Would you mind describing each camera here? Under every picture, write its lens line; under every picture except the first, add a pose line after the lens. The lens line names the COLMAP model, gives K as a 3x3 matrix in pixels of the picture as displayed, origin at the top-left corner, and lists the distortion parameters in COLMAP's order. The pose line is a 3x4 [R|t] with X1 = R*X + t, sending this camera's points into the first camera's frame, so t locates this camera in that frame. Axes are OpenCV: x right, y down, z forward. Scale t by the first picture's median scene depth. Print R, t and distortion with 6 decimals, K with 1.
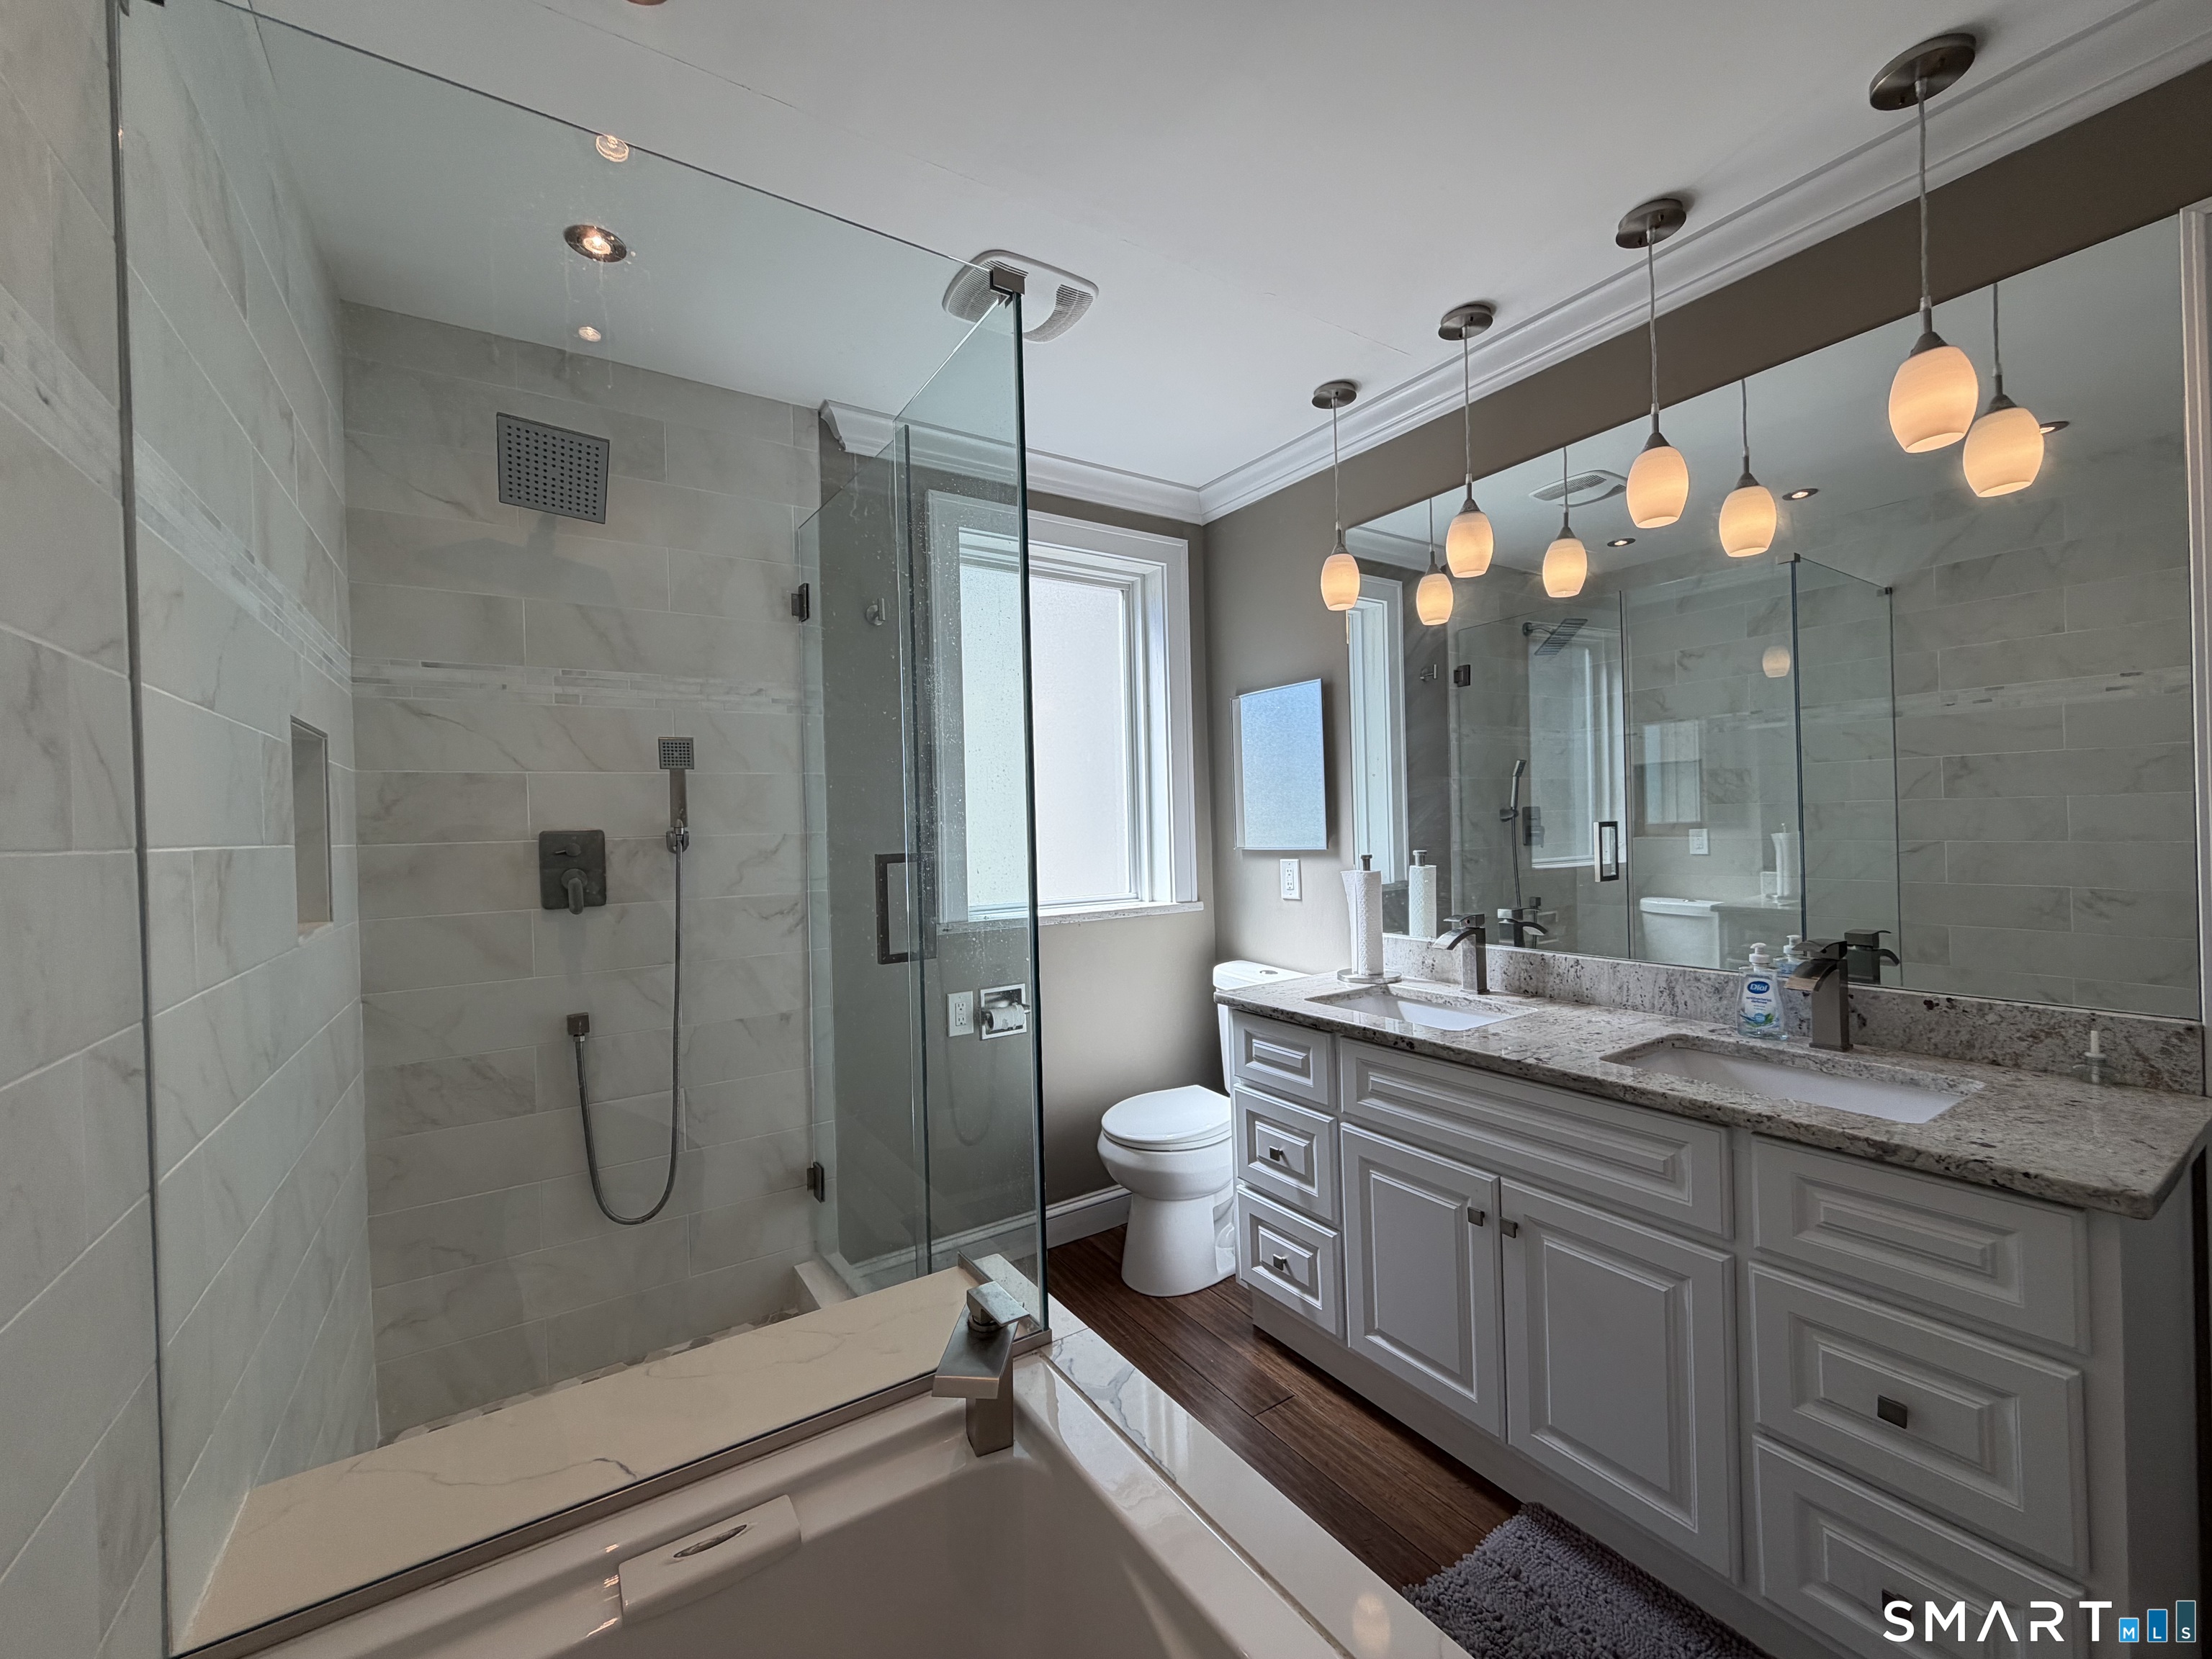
lens RADIAL K [[885.7, 0, 1106.0], [0, 885.7, 829.5], [0, 0, 1]] dist [-0.000592, -0.000037]
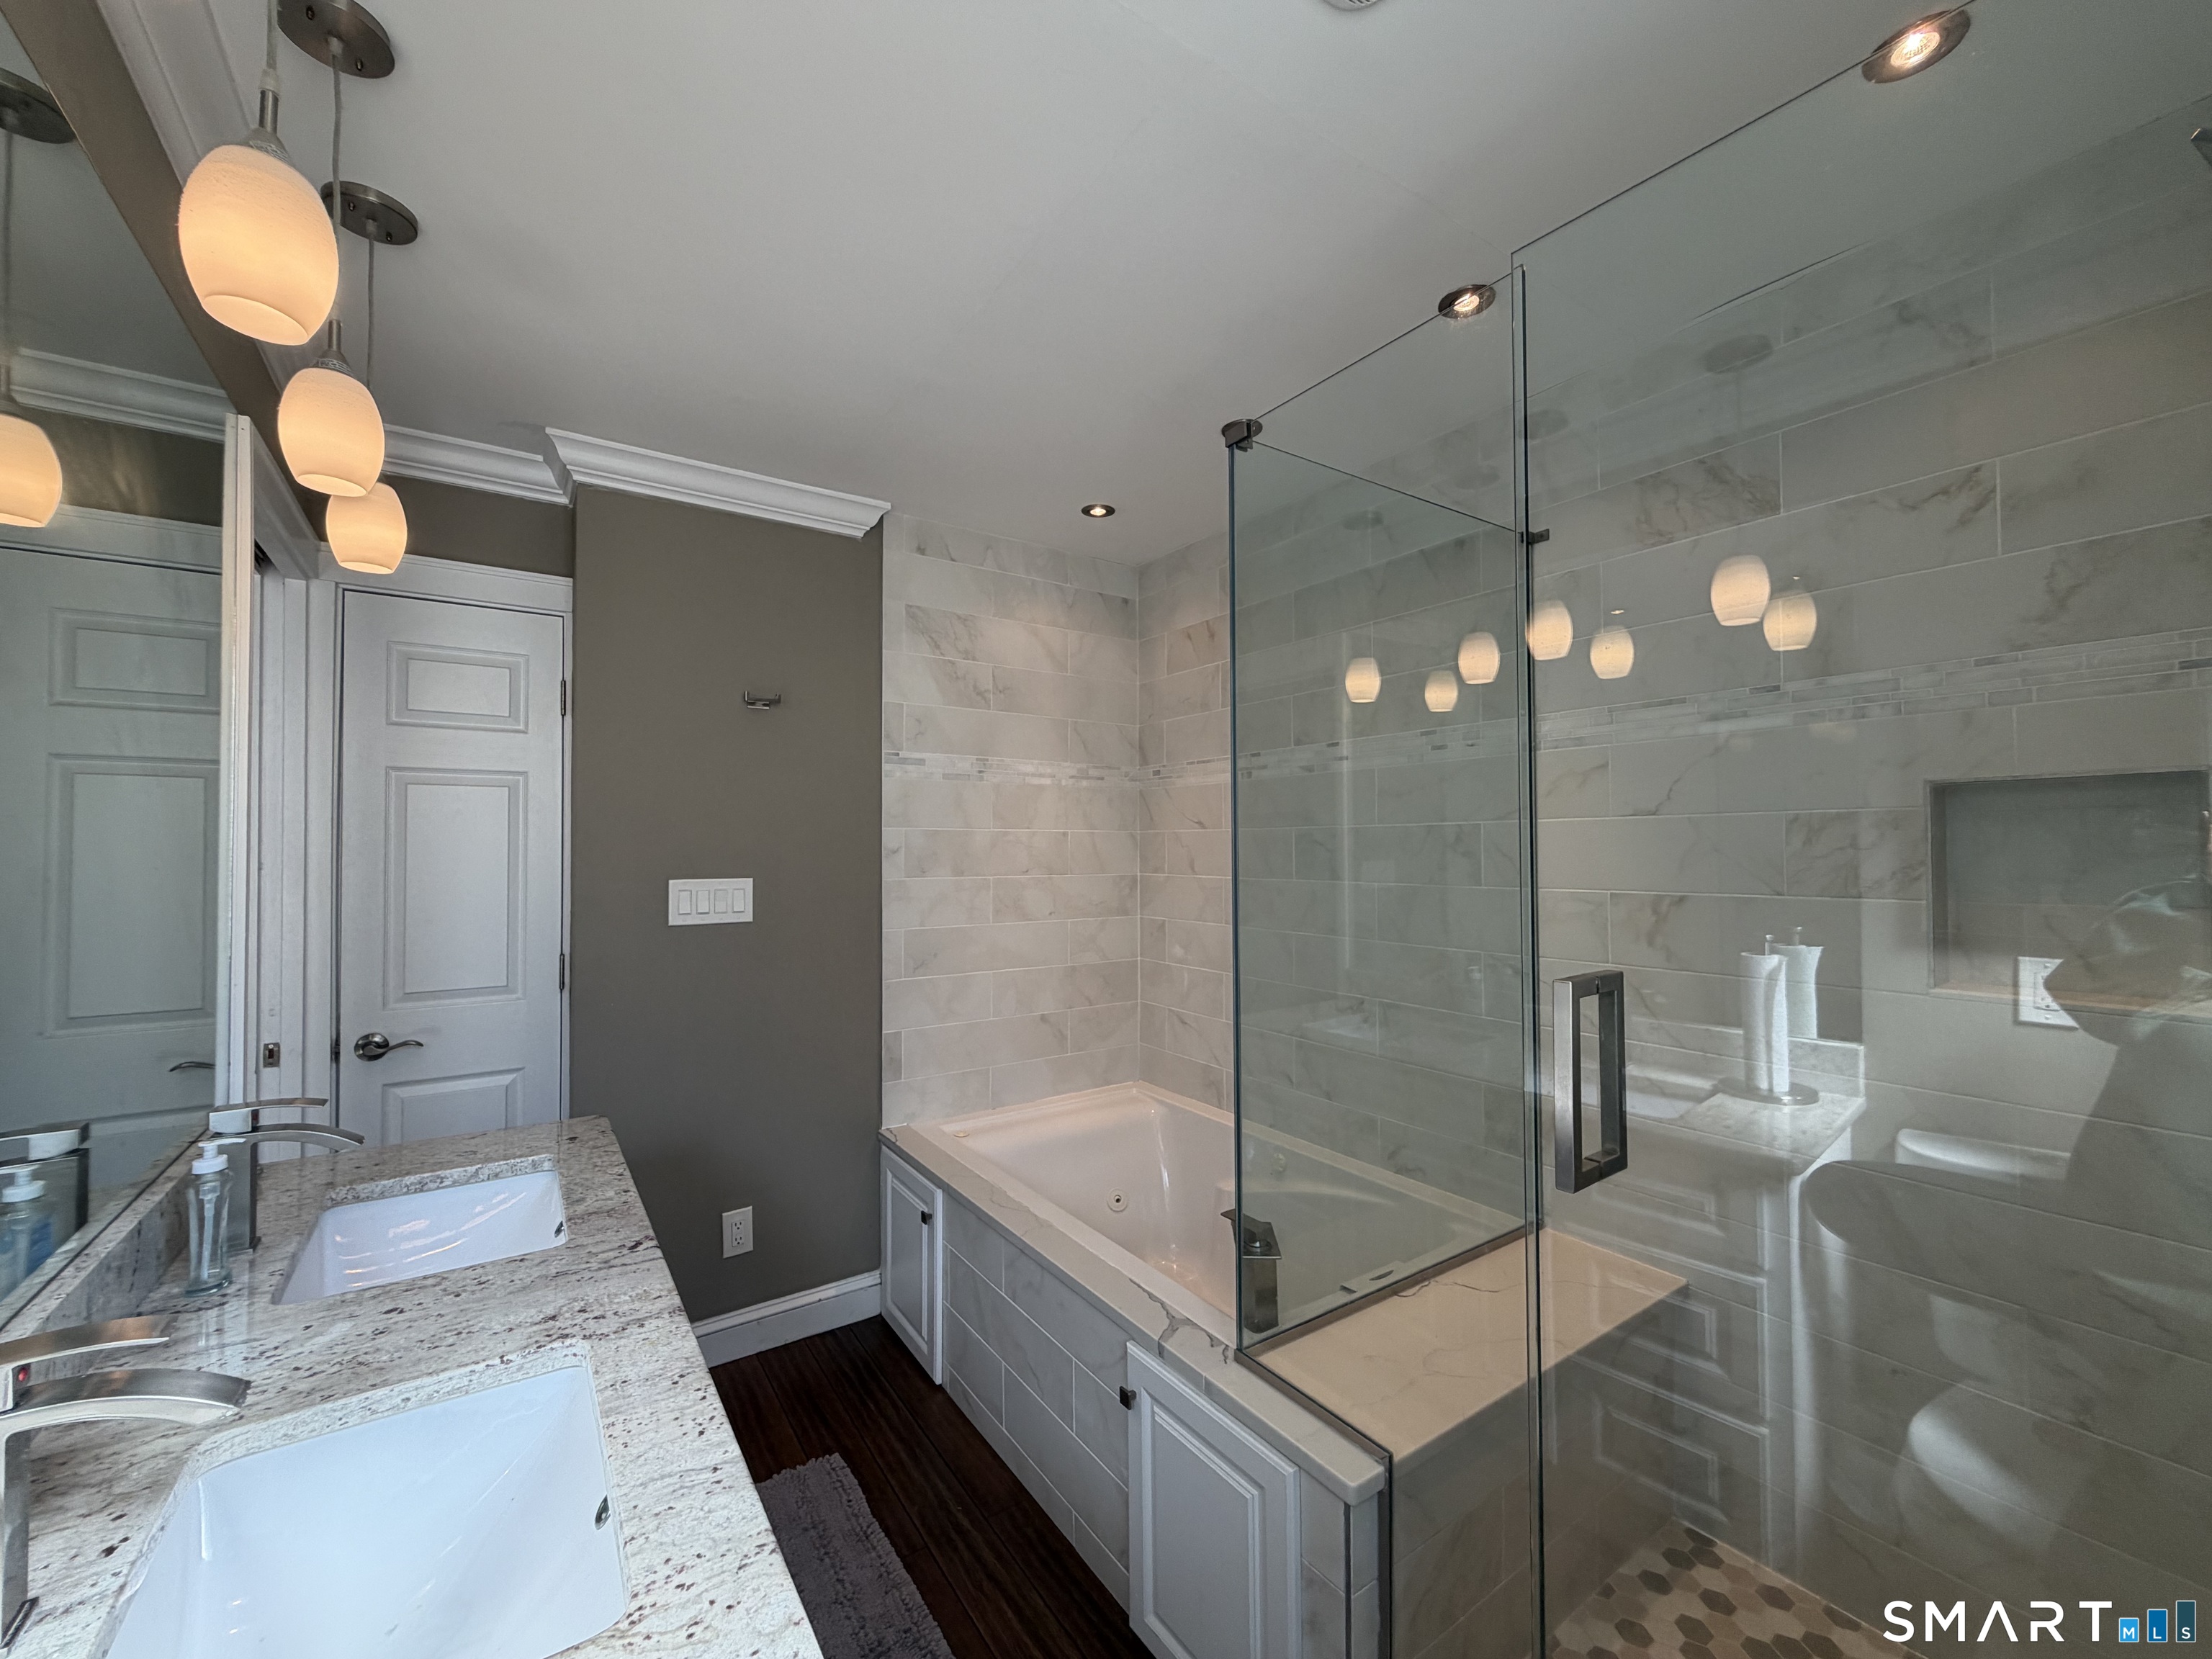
lens RADIAL K [[886.8, 0, 1099.8], [0, 886.8, 836.7], [0, 0, 1]] dist [0.000113, 0.000330]
pose [[-0.999385, 0.031370, -0.015682, 0.067056], [0.031526, 0.999455, -0.009783, -0.046128], [0.015366, -0.010271, -0.999829, 1.189427]]
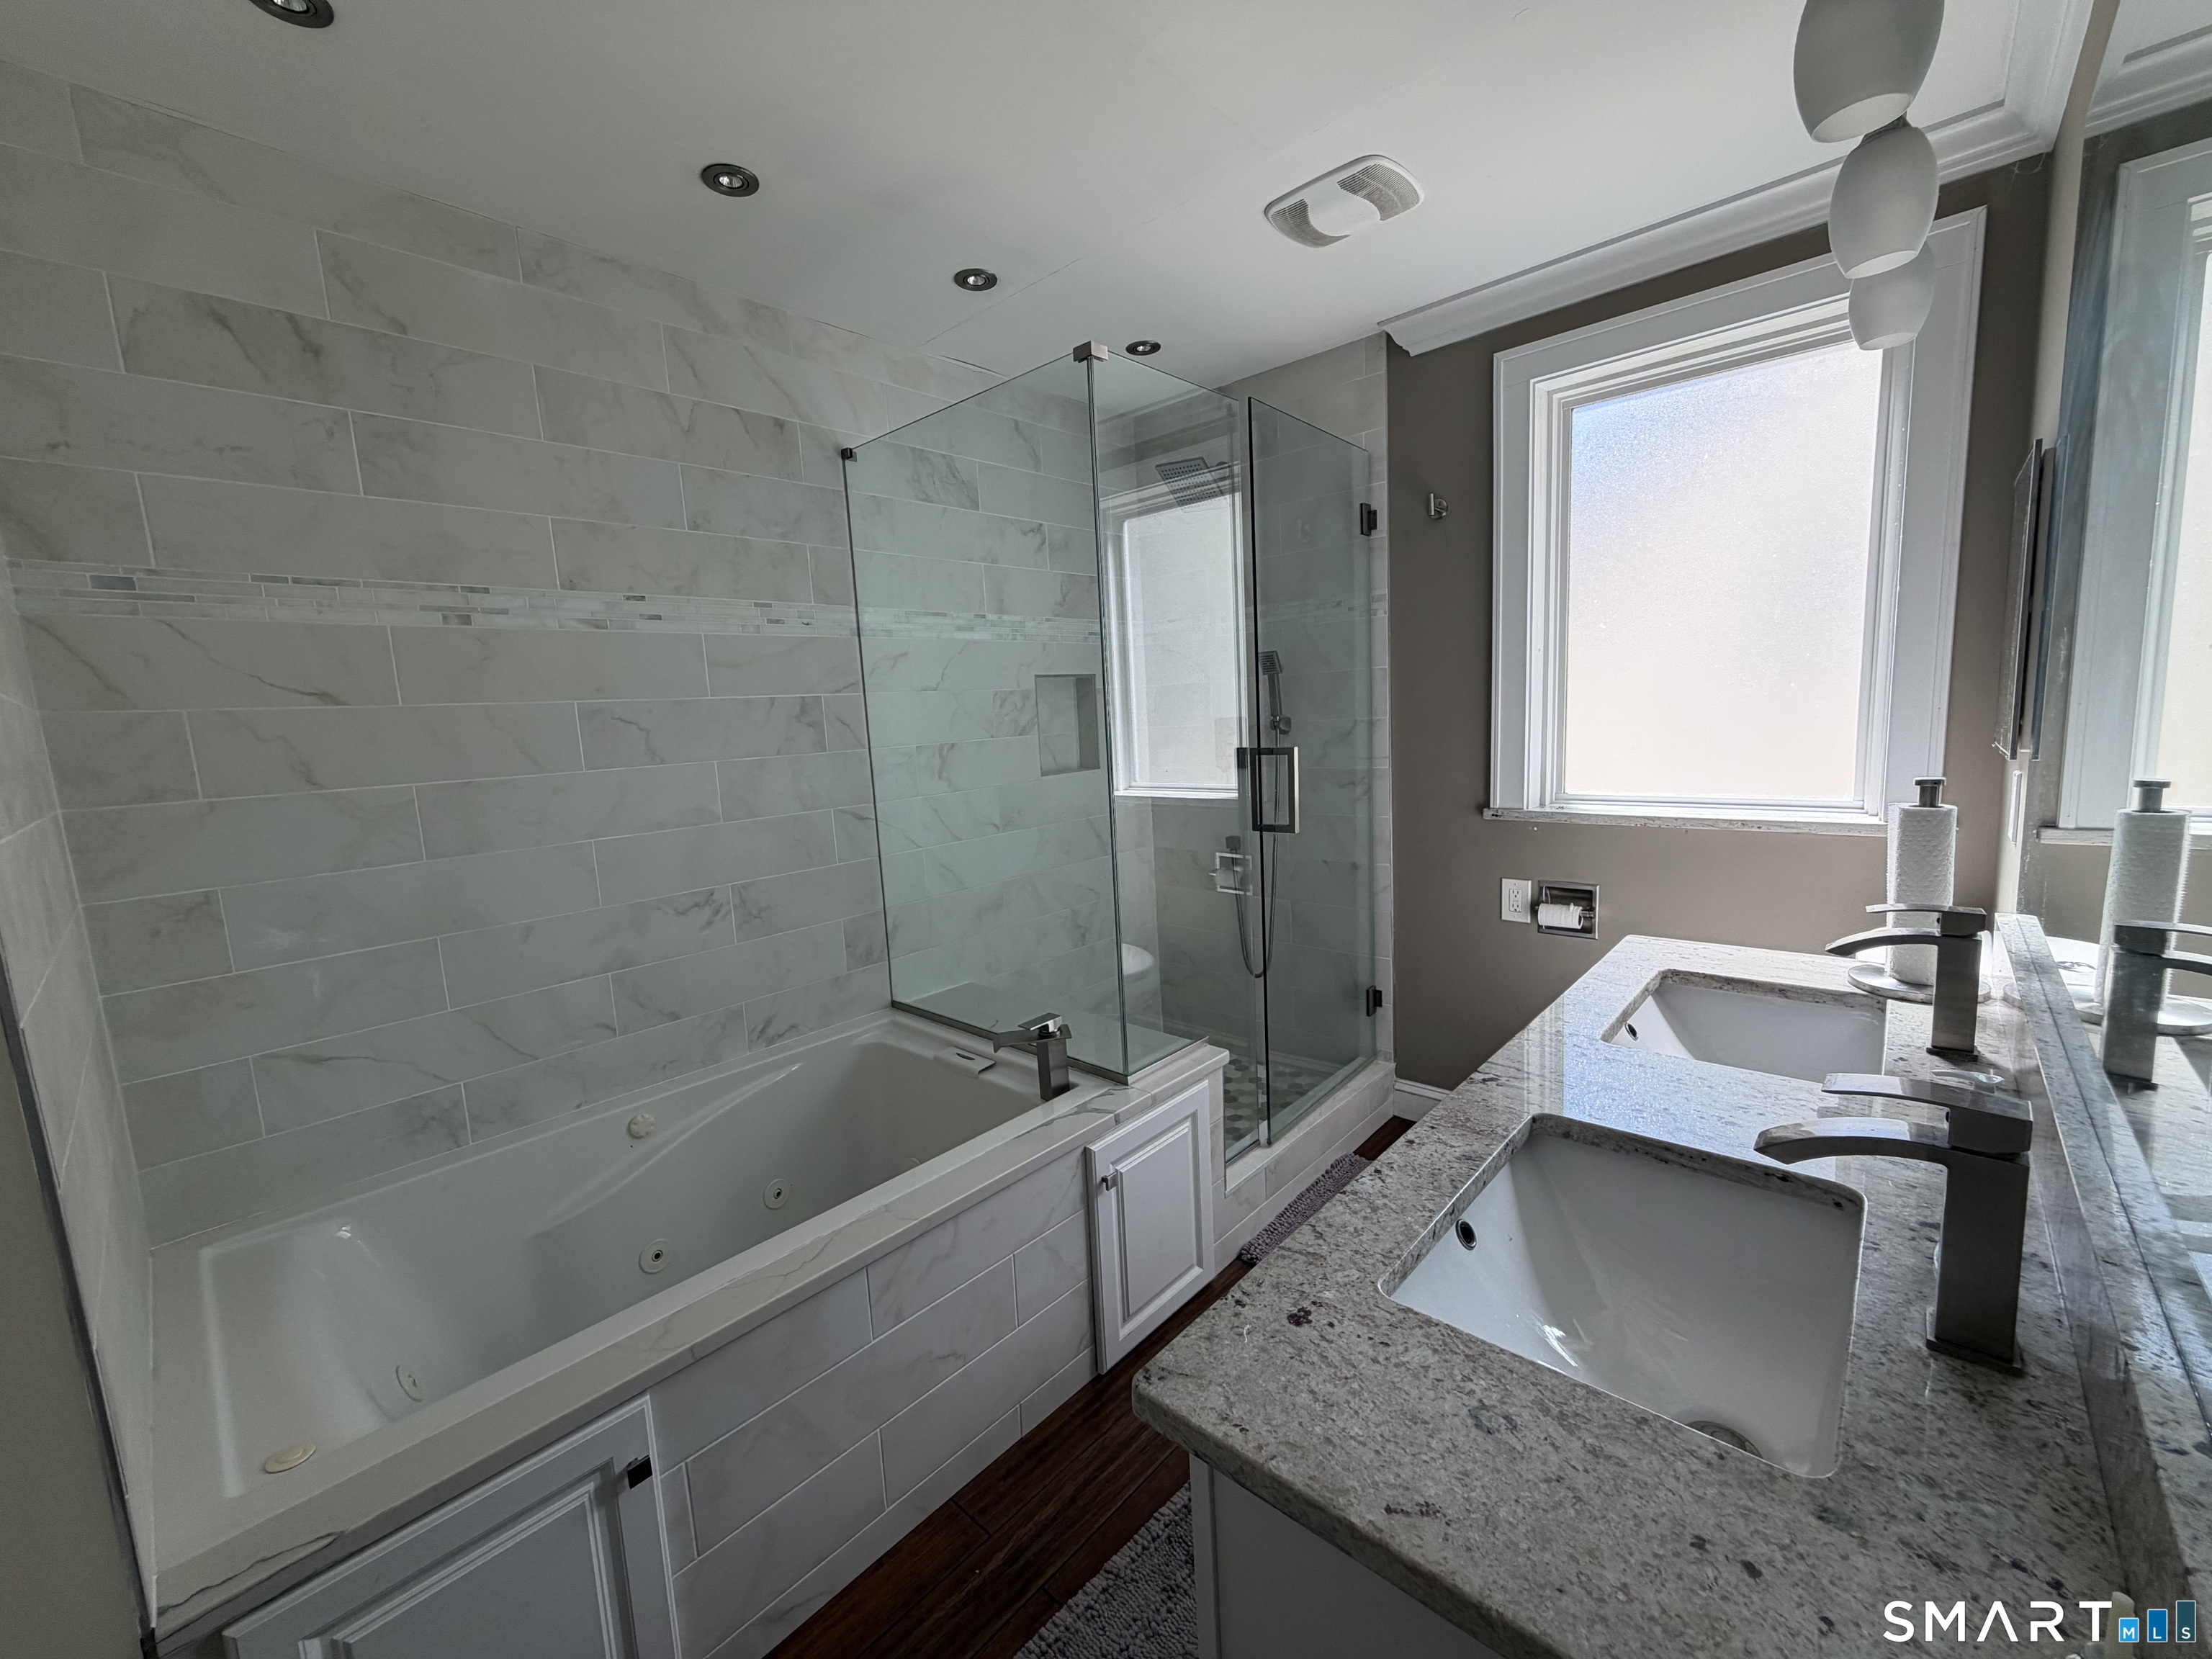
lens RADIAL K [[886.8, 0, 1099.8], [0, 886.8, 836.7], [0, 0, 1]] dist [0.000113, 0.000330]
pose [[0.247496, 0.154250, -0.956532, 0.740839], [0.040442, 0.984741, 0.169263, -0.056775], [0.968045, -0.080576, 0.237481, 0.349897]]
